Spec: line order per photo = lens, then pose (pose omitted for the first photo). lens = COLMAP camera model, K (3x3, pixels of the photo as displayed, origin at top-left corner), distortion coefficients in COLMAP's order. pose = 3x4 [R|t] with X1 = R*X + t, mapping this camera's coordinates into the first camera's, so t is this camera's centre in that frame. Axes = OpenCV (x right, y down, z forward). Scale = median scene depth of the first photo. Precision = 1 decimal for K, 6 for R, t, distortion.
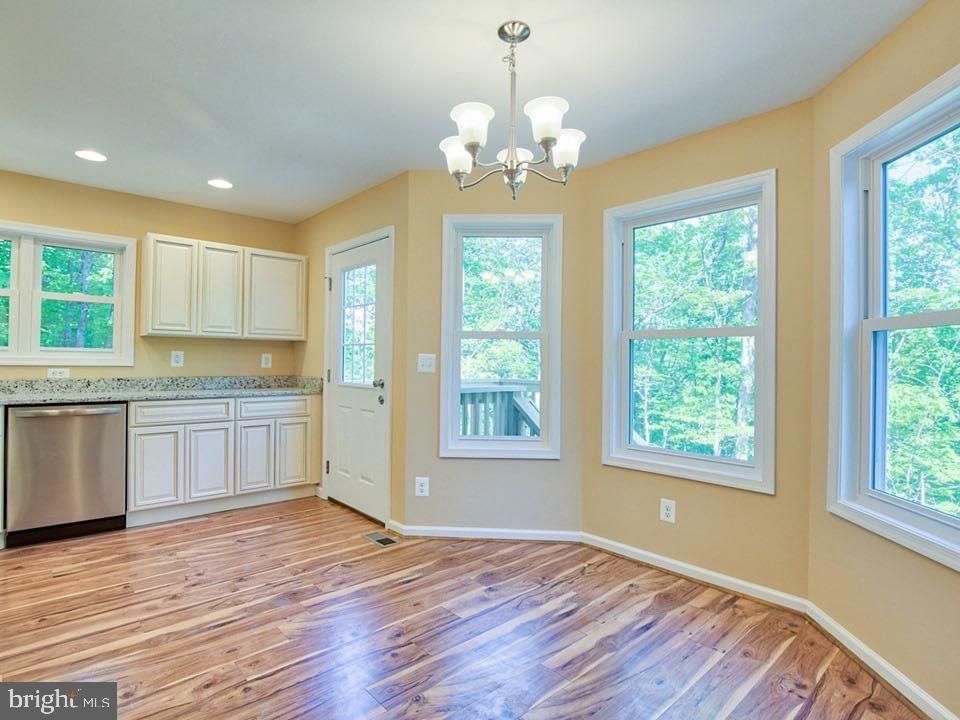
lens RADIAL K [[520.3, 0, 478.6], [0, 520.3, 358.4], [0, 0, 1]] dist [-0.007868, -0.000482]
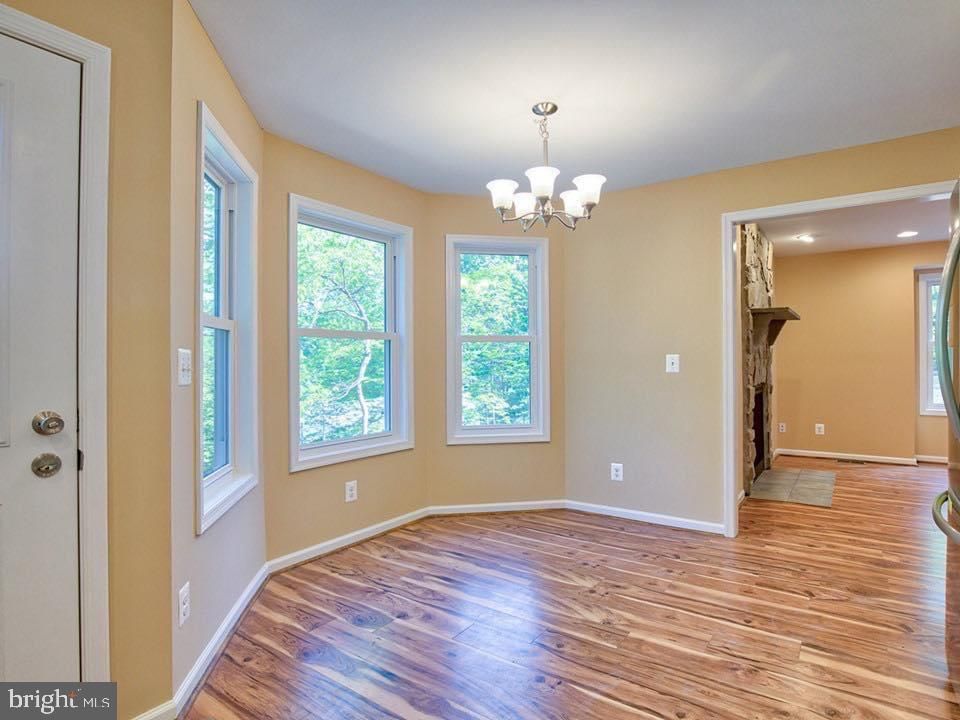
lens RADIAL K [[520.3, 0, 479.3], [0, 520.3, 359.6], [0, 0, 1]] dist [-0.007868, -0.000482]
pose [[-0.208347, -0.008257, 0.978020, -0.882181], [-0.002861, 0.999965, 0.007833, -0.002324], [-0.978051, -0.001166, -0.208364, 1.070391]]
